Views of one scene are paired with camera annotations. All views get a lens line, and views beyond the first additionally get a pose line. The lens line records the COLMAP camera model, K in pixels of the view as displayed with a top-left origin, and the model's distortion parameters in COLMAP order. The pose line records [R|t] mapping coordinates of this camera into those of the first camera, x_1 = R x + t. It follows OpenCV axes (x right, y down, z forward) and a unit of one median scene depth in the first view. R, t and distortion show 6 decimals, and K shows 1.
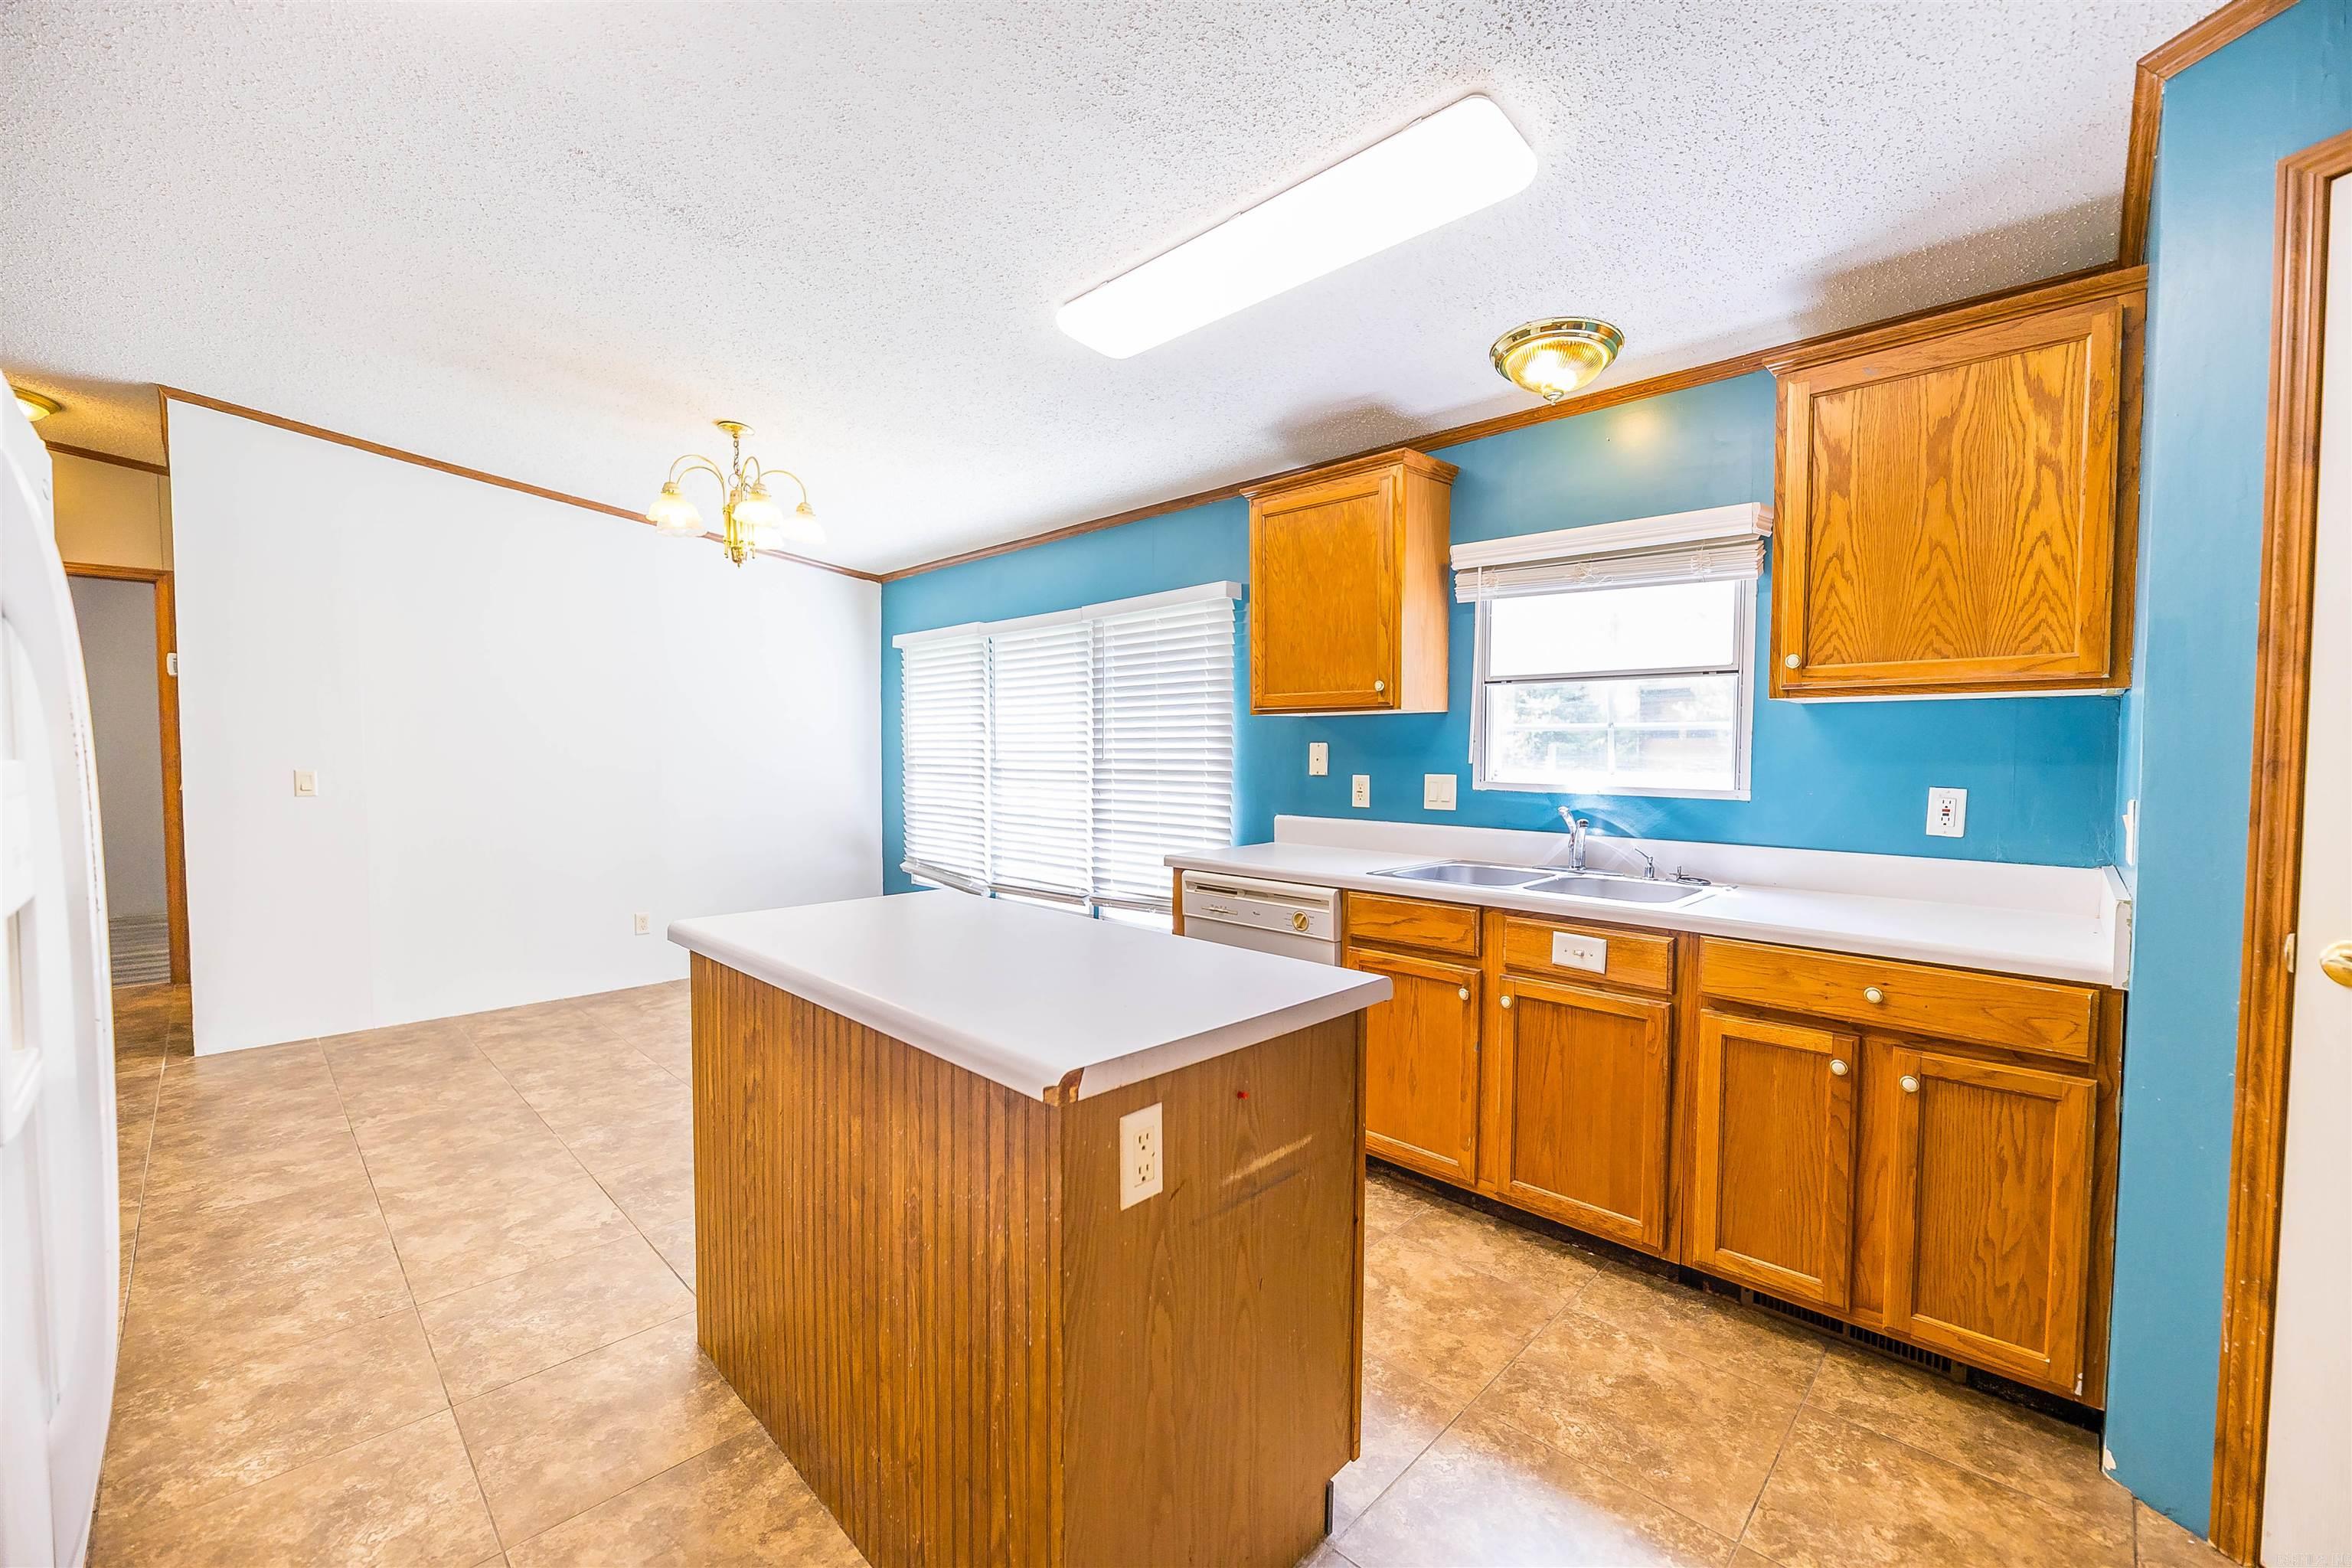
lens RADIAL K [[945.1, 0, 1166.2], [0, 945.1, 776.9], [0, 0, 1]] dist [-0.003457, -0.001224]
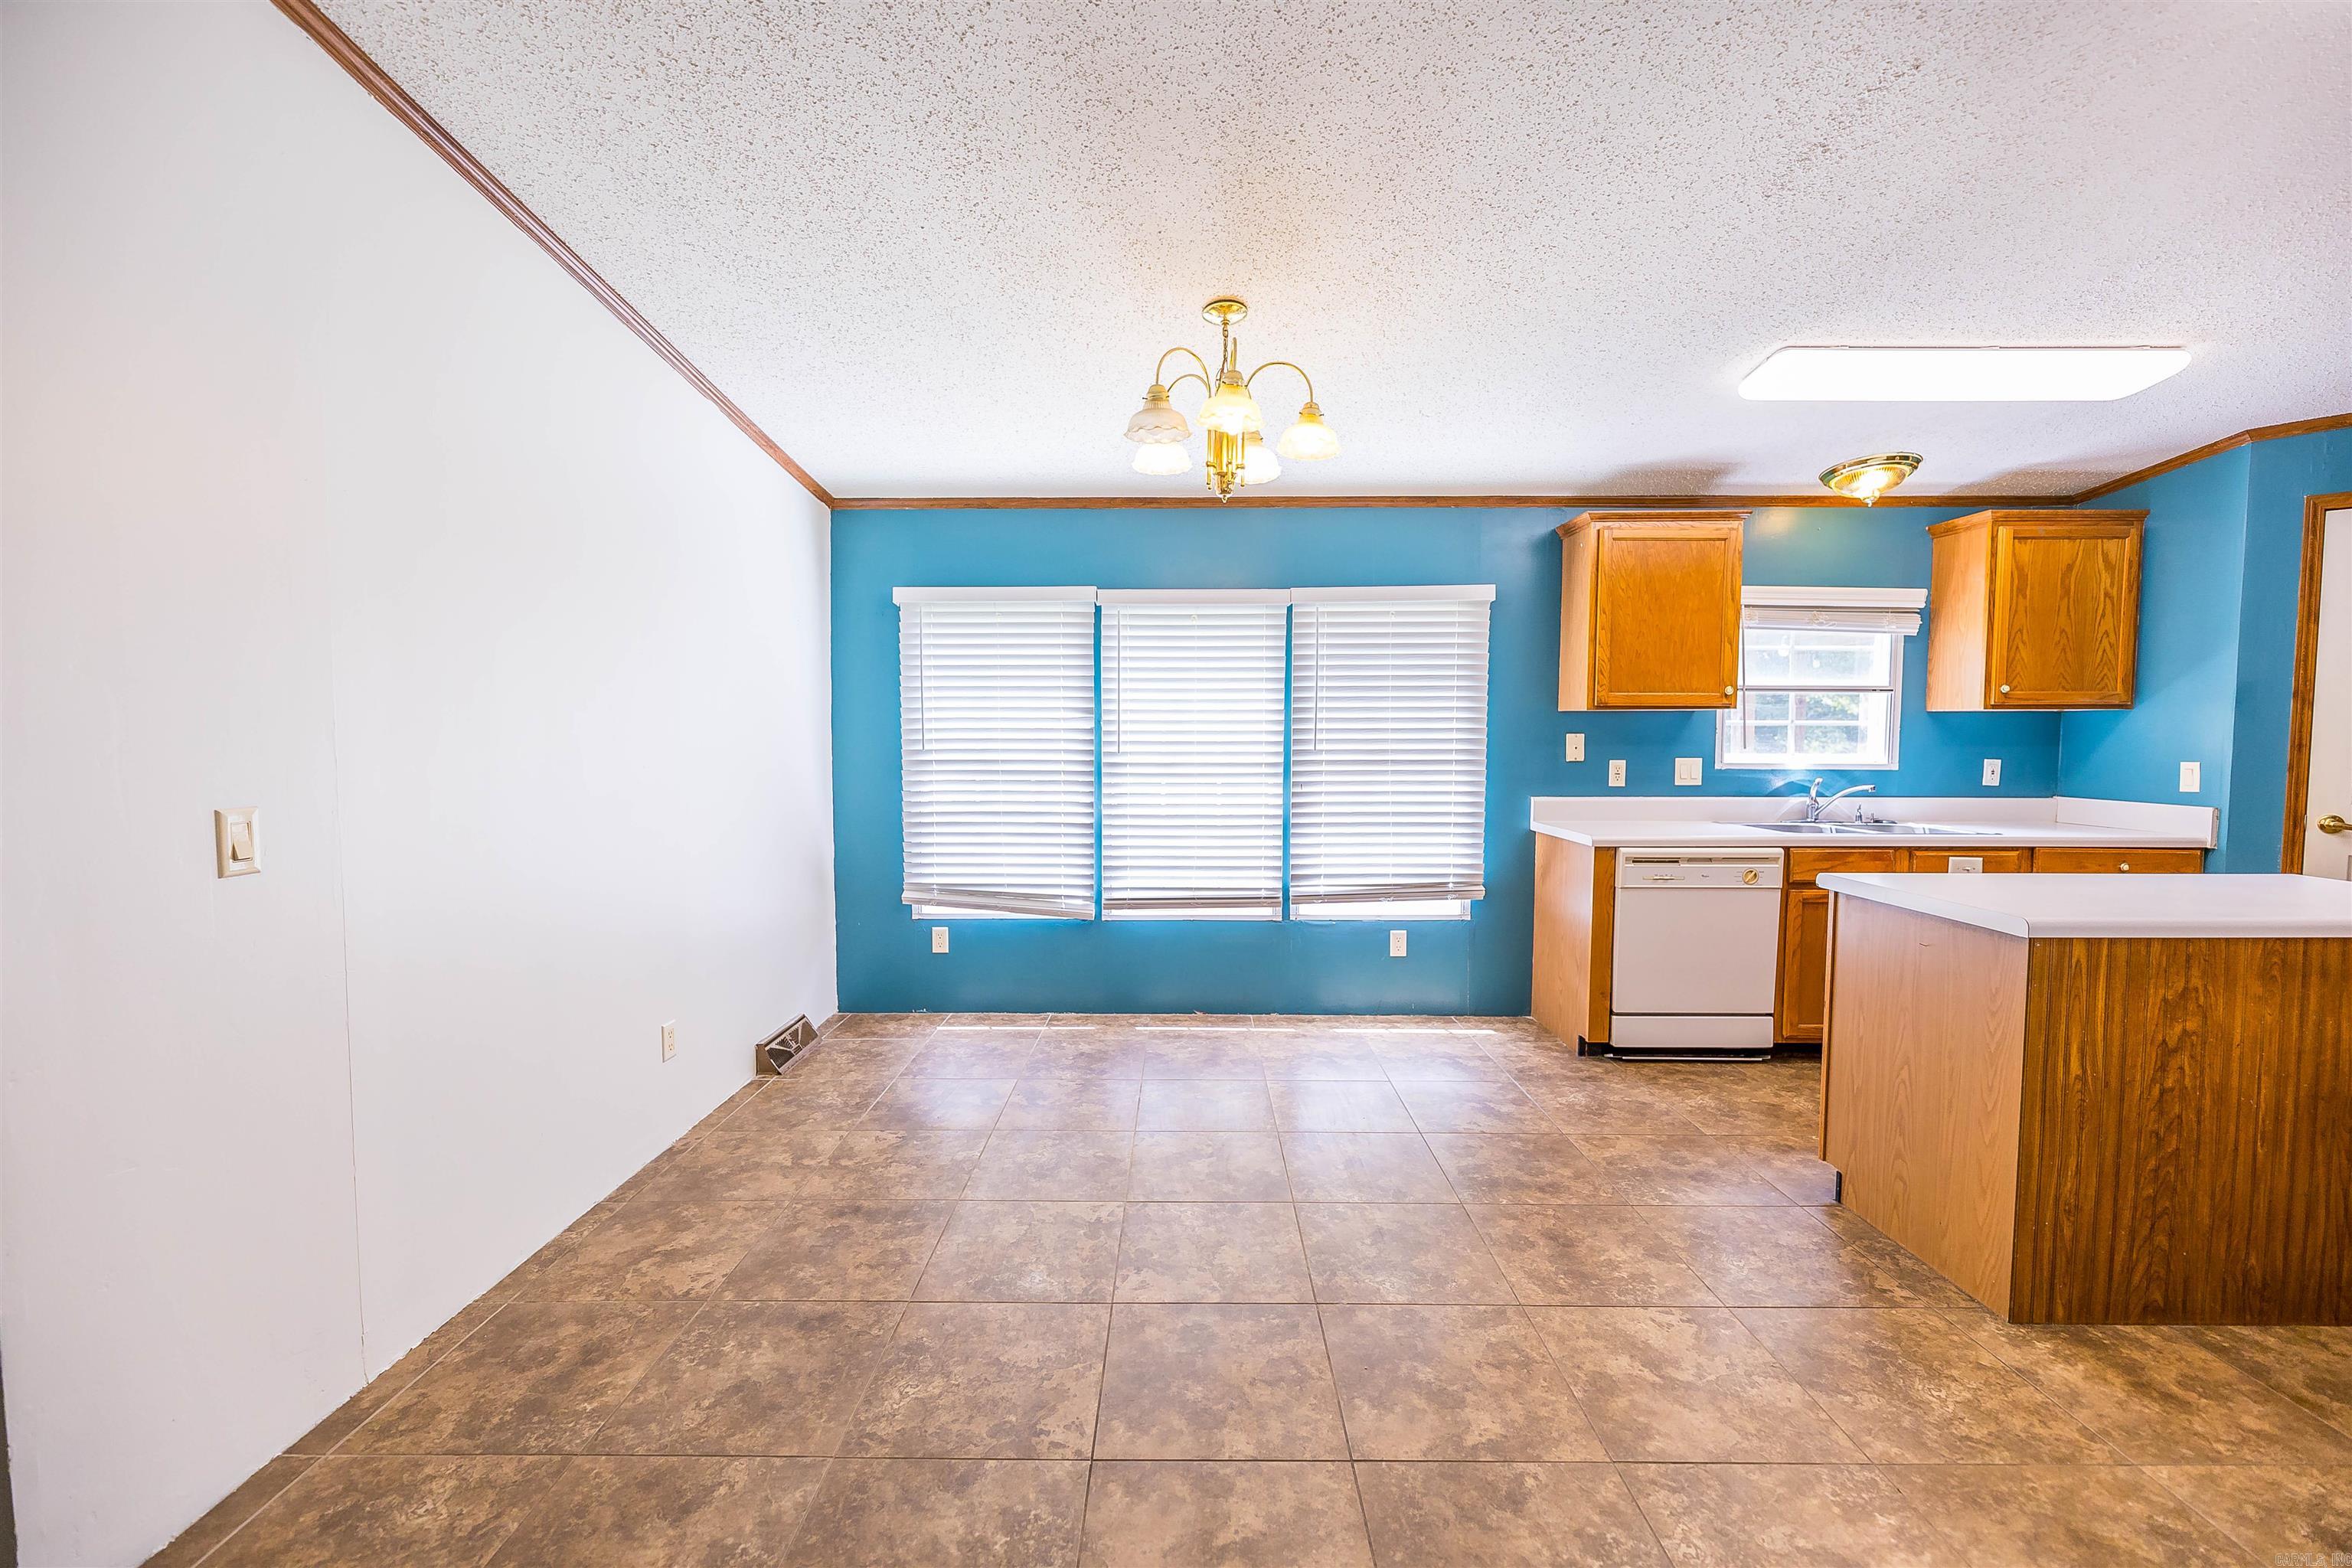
lens RADIAL K [[945.1, 0, 1177.7], [0, 945.1, 784.8], [0, 0, 1]] dist [-0.003457, -0.001224]
pose [[0.720969, -0.041890, 0.691700, -1.191966], [0.022973, 0.999067, 0.036559, -0.031616], [-0.692586, -0.010467, 0.721259, 0.578460]]
